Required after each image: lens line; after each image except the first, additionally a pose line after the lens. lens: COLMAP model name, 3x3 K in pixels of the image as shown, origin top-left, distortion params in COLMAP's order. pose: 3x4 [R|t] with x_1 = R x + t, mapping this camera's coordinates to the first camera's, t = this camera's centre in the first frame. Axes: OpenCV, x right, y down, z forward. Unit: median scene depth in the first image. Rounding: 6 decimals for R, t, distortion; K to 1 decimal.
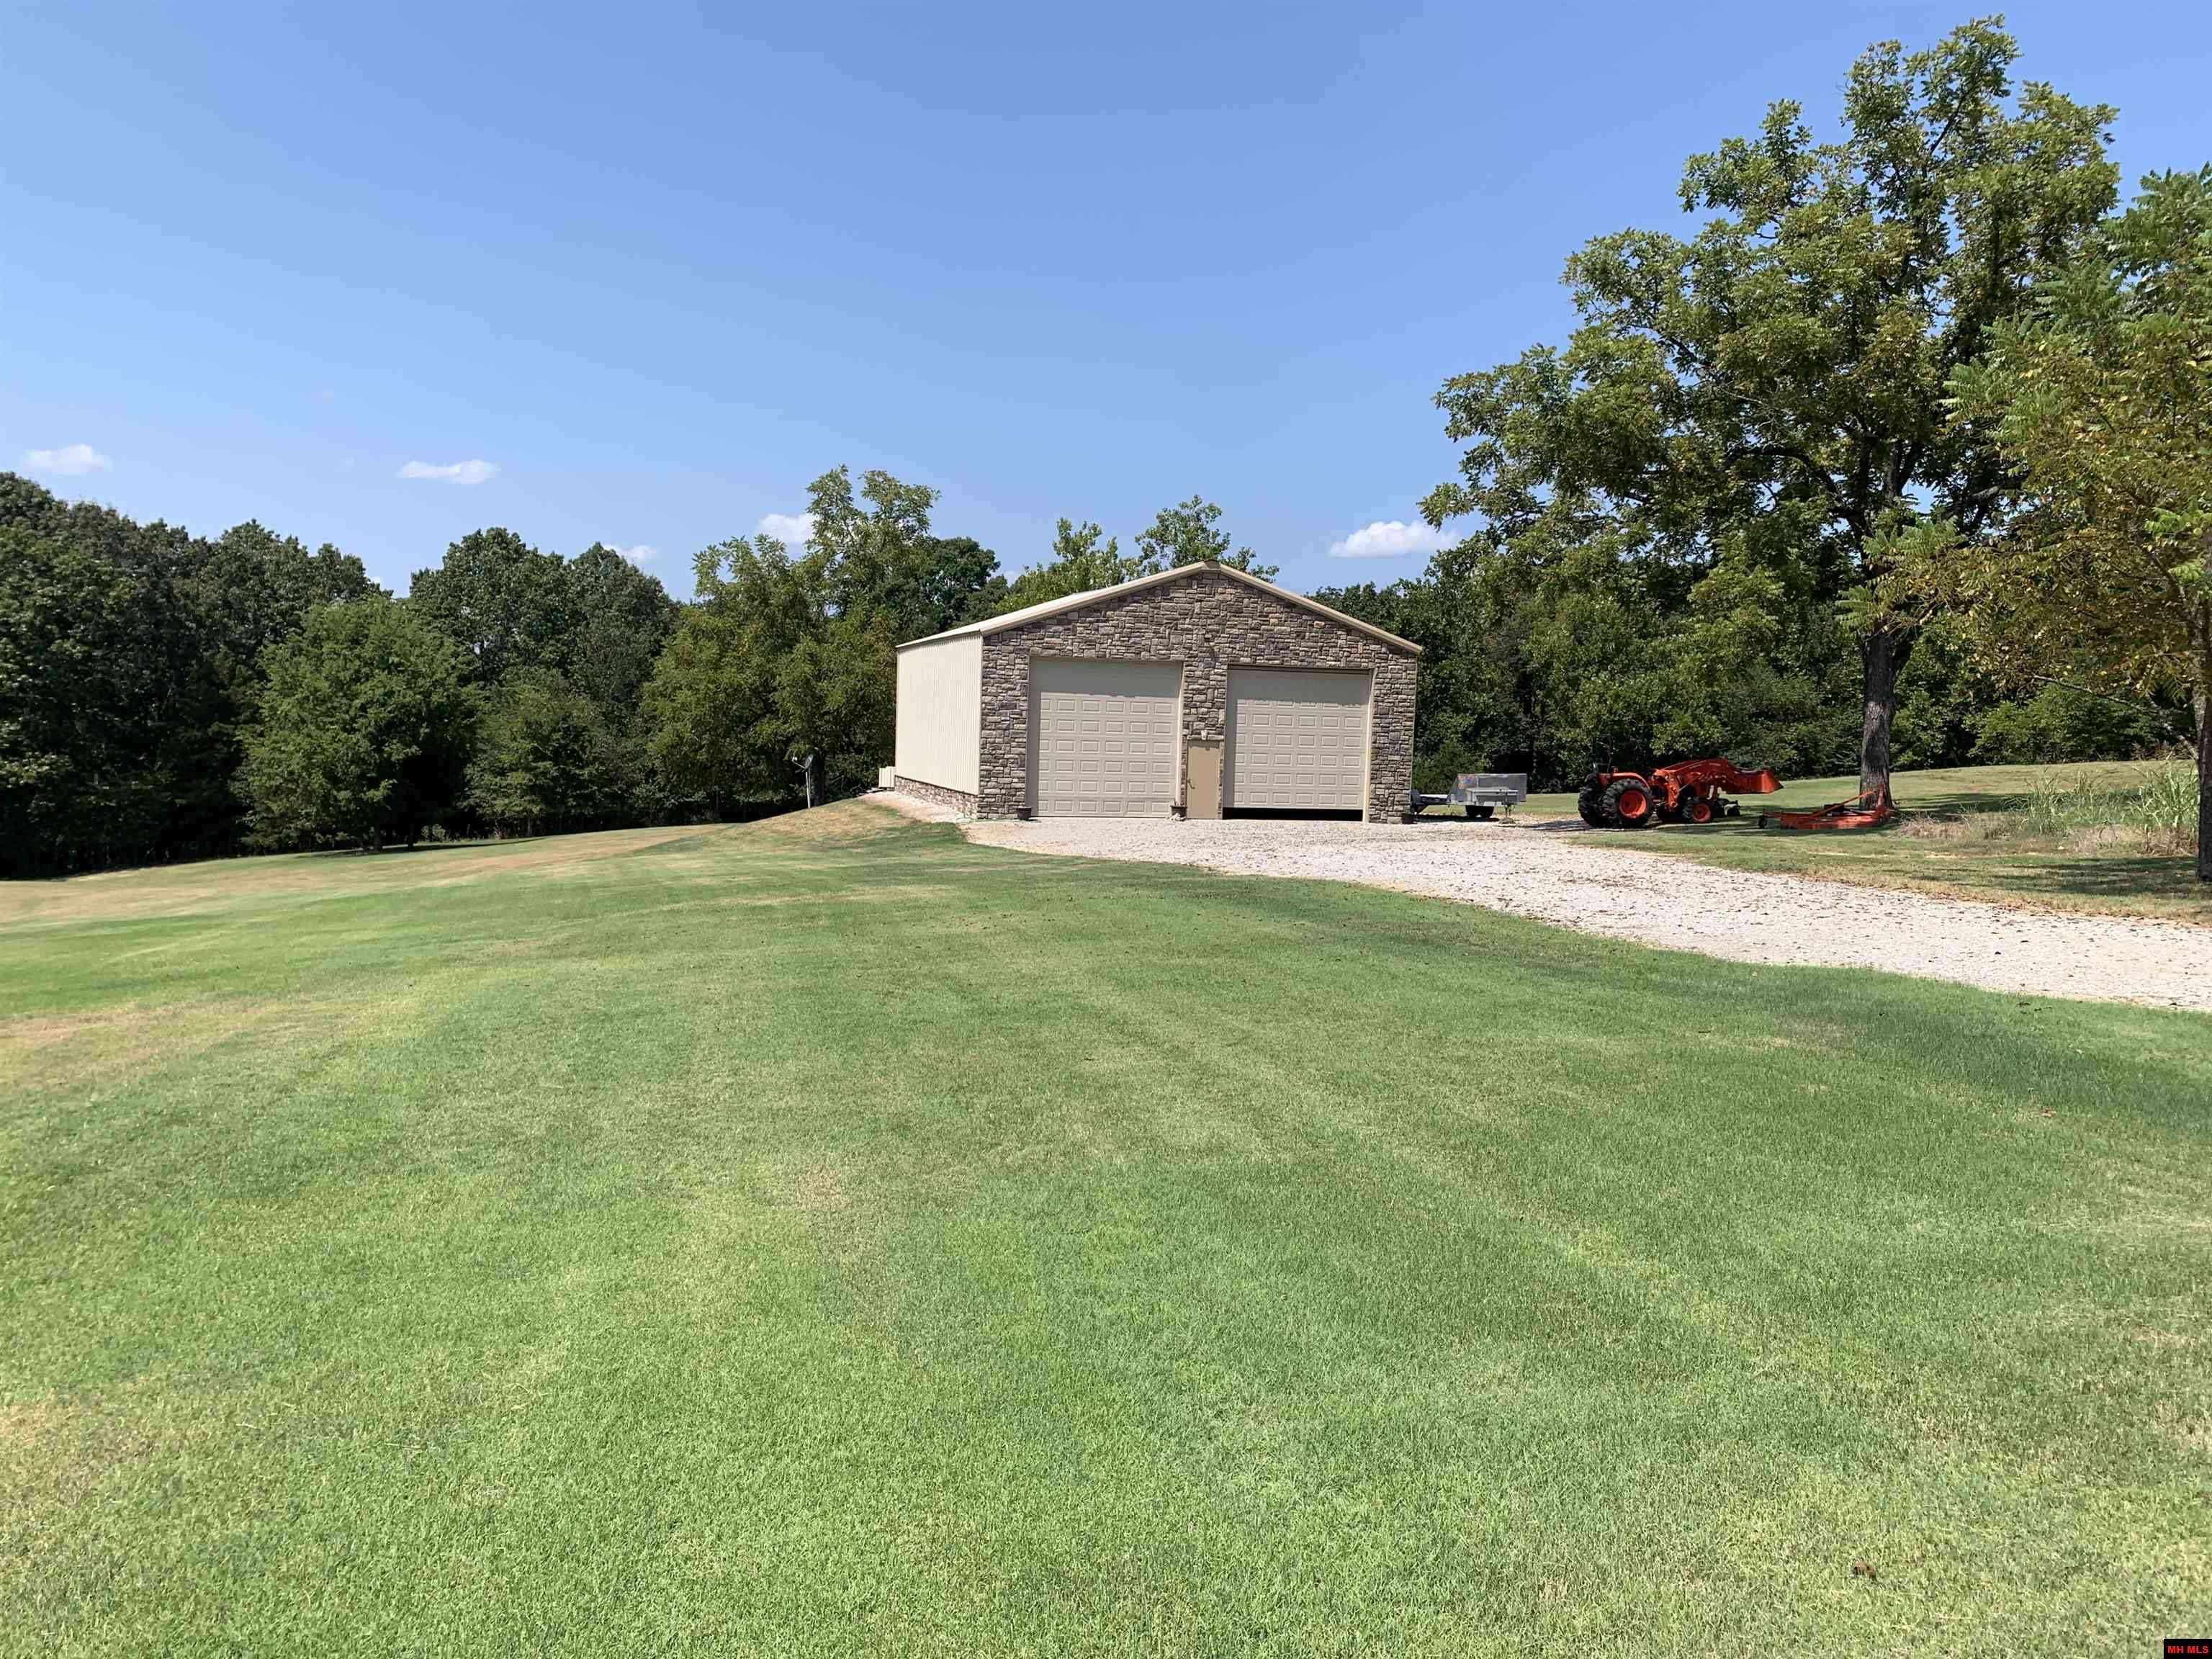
lens RADIAL K [[1688.5, 0, 1112.2], [0, 1688.5, 817.5], [0, 0, 1]] dist [0.104055, -0.212251]
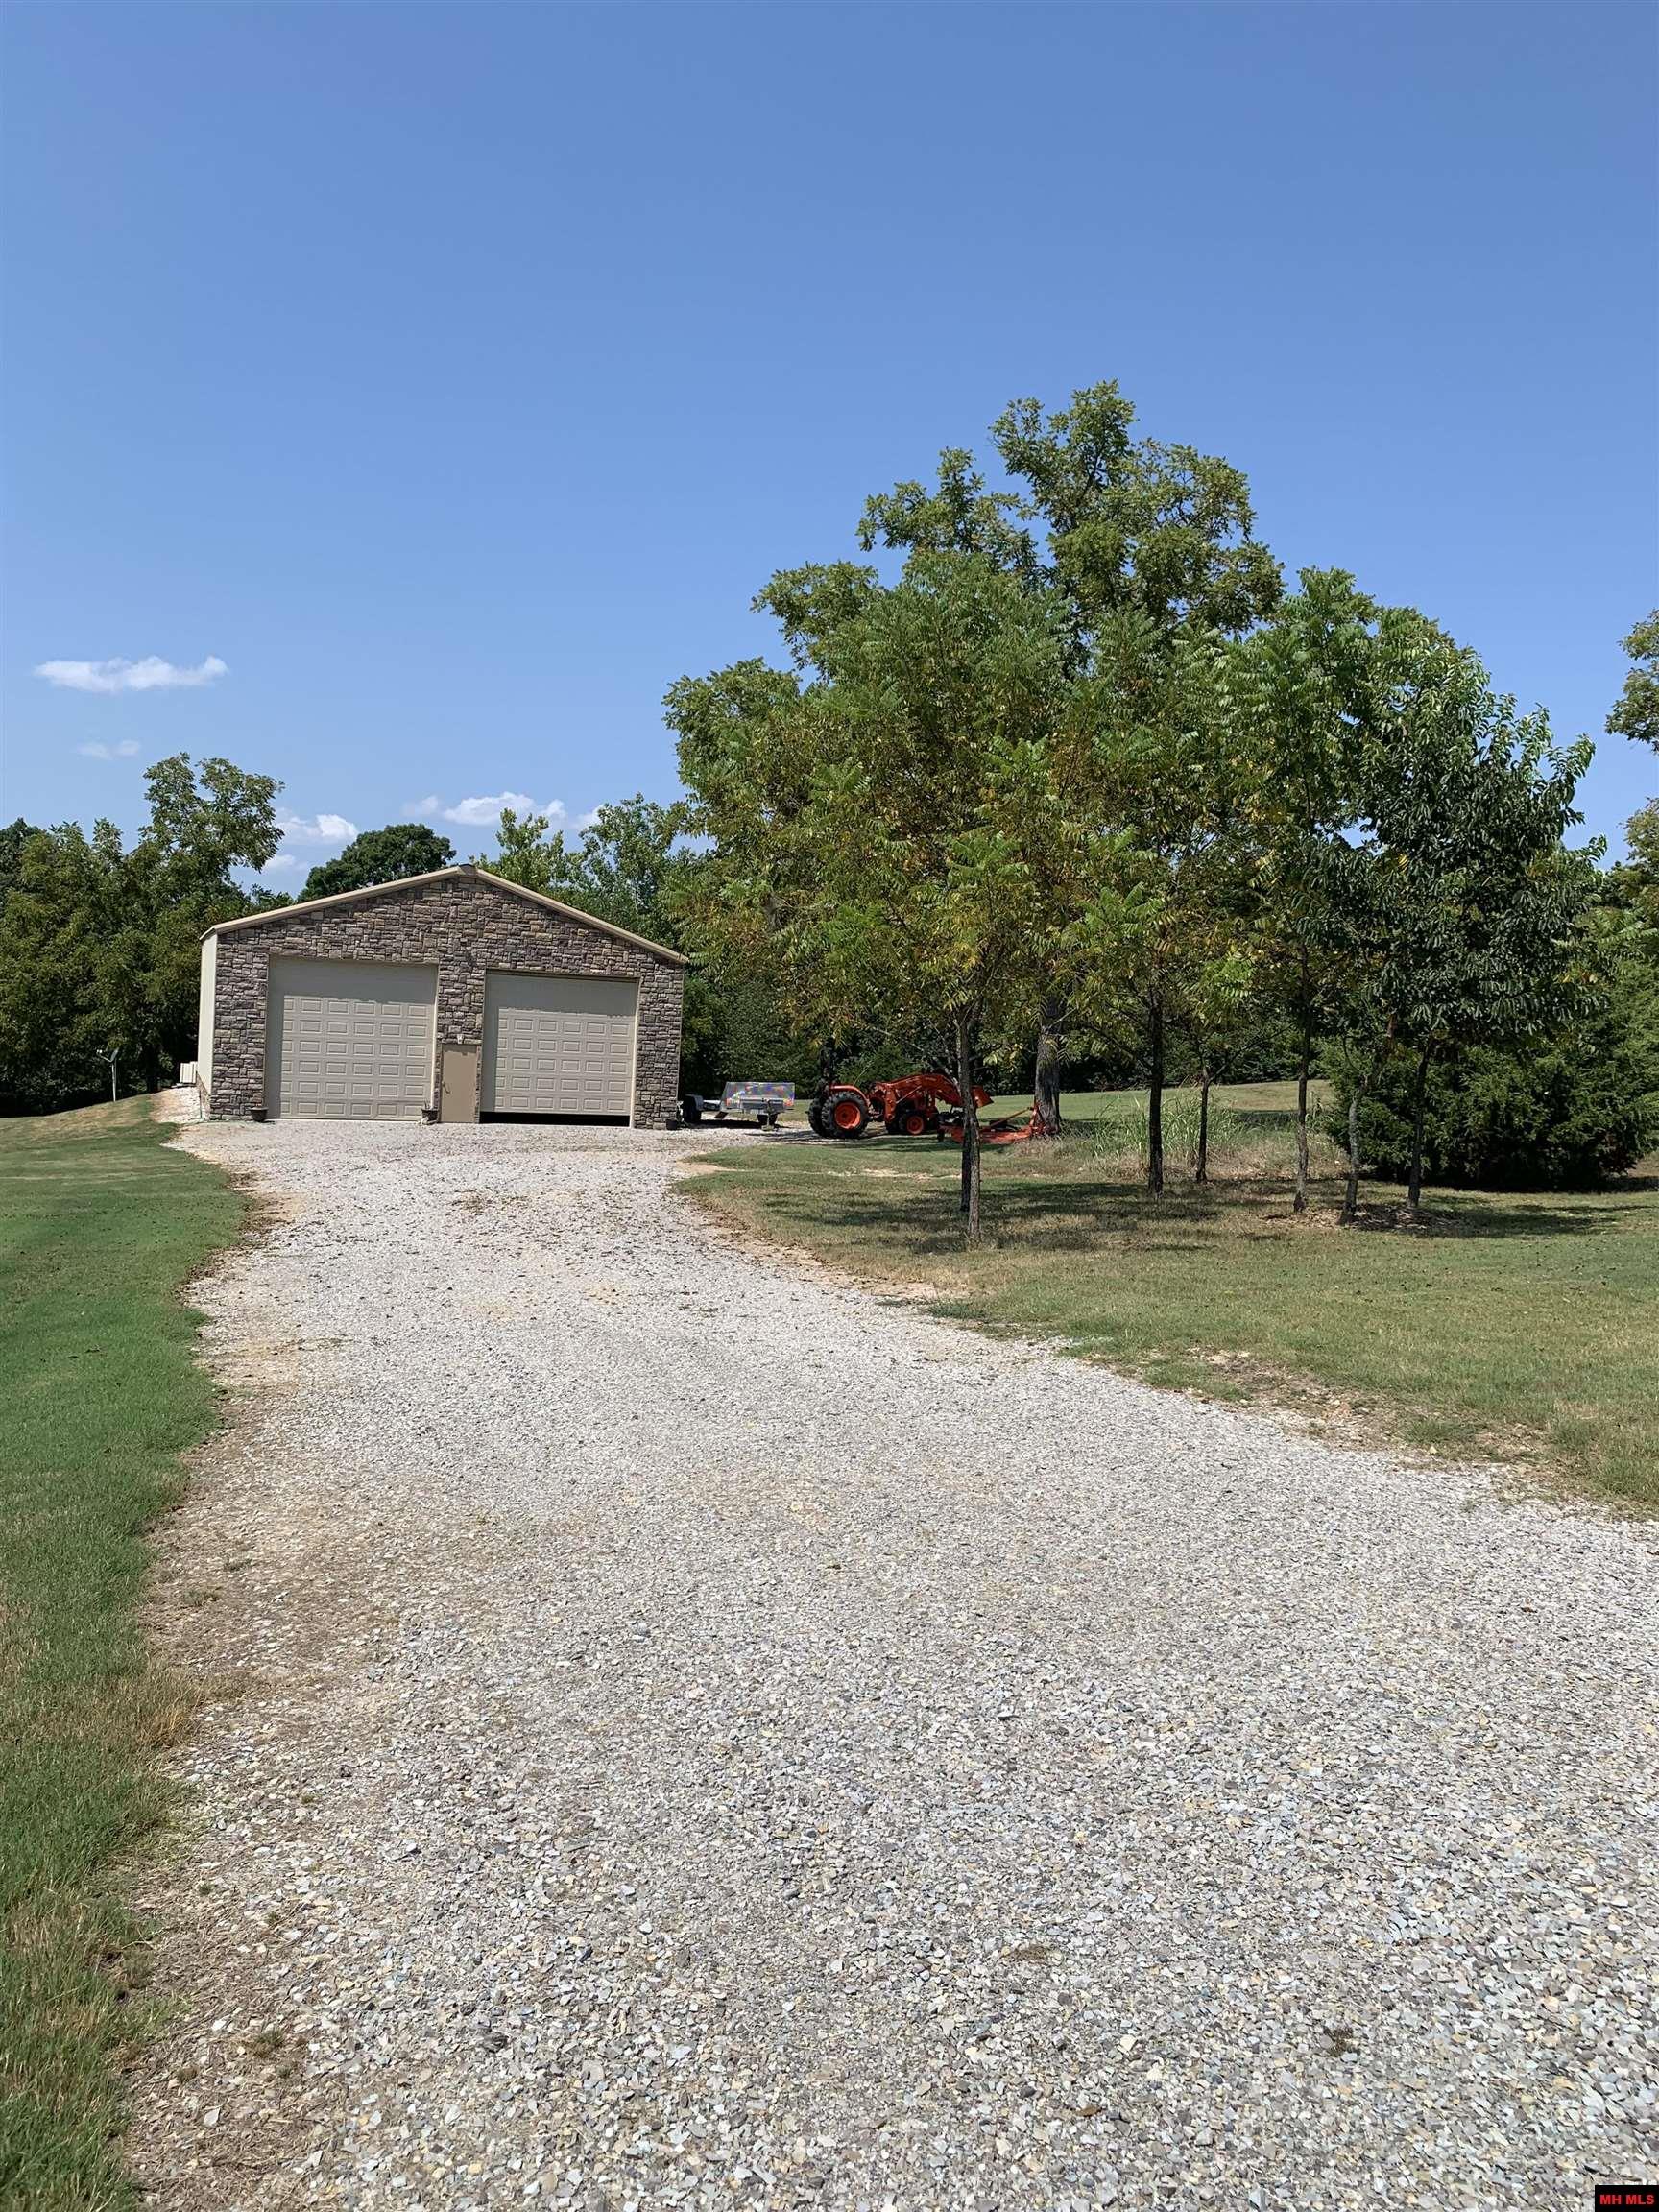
lens RADIAL K [[1677.7, 0, 853.2], [0, 1677.7, 1101.1], [0, 0, 1]] dist [0.129753, -0.356172]
pose [[0.993234, 0.015890, 0.115040, 0.168455], [-0.015333, 0.999866, -0.005725, -0.009671], [-0.115115, 0.003922, 0.993344, -0.019074]]
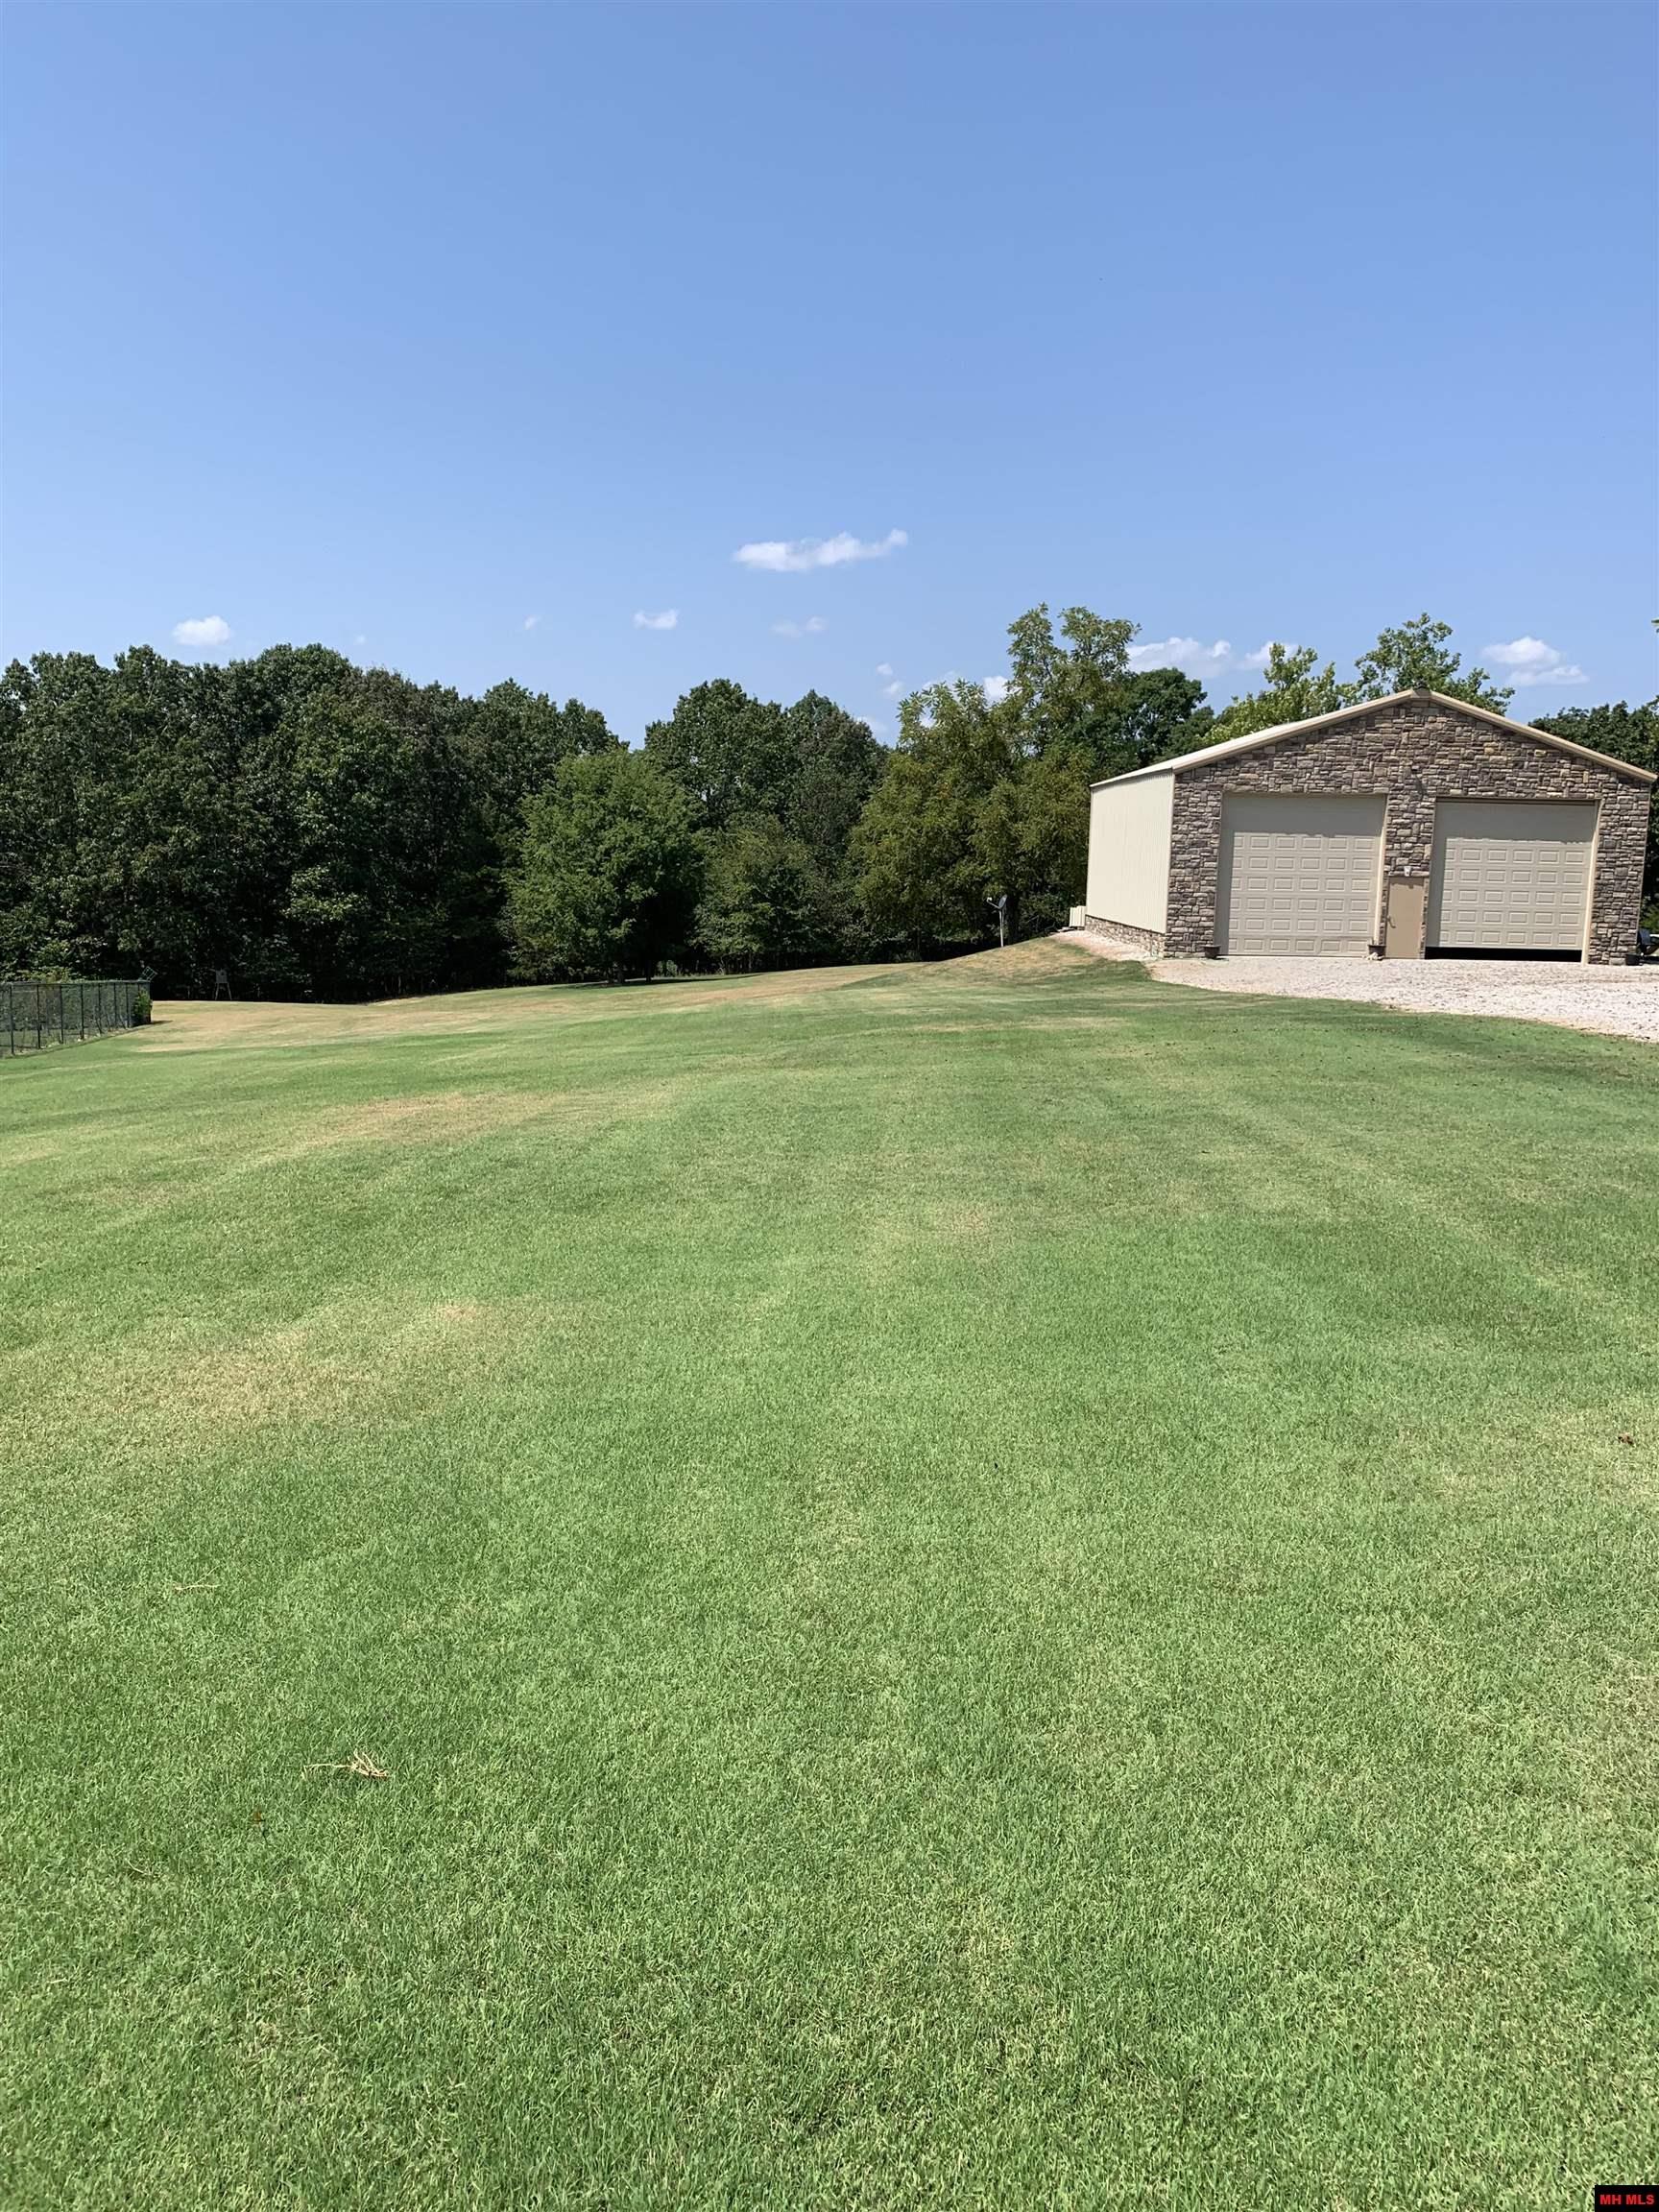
lens RADIAL K [[1677.7, 0, 853.2], [0, 1677.7, 1101.1], [0, 0, 1]] dist [0.129753, -0.356172]
pose [[0.964346, 0.030404, -0.262891, 0.007666], [-0.007991, 0.996271, 0.085911, 0.001225], [0.264523, -0.080748, 0.960993, -0.025168]]
